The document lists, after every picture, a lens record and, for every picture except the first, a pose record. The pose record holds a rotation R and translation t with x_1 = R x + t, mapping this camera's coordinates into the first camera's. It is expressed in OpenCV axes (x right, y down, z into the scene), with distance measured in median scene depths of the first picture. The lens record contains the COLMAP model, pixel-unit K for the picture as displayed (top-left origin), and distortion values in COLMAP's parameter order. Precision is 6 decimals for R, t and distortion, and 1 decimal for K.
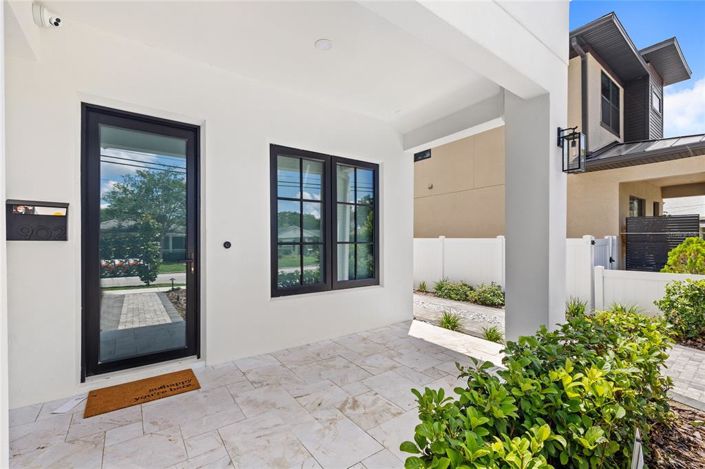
lens RADIAL K [[303.0, 0, 351.7], [0, 303.0, 239.5], [0, 0, 1]] dist [-0.000219, -0.000261]
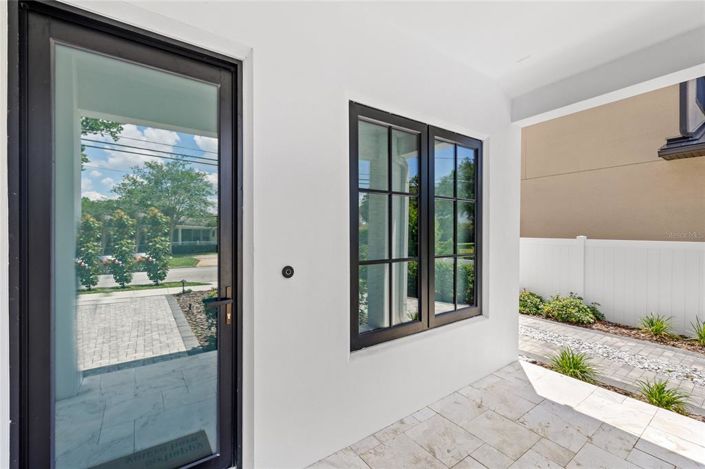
lens RADIAL K [[298.9, 0, 348.6], [0, 298.9, 233.9], [0, 0, 1]] dist [0.000332, -0.000003]
pose [[0.999731, 0.003558, -0.022921, -0.189235], [-0.003294, 0.999928, 0.011507, -0.040567], [0.022960, -0.011429, 0.999671, 0.293707]]
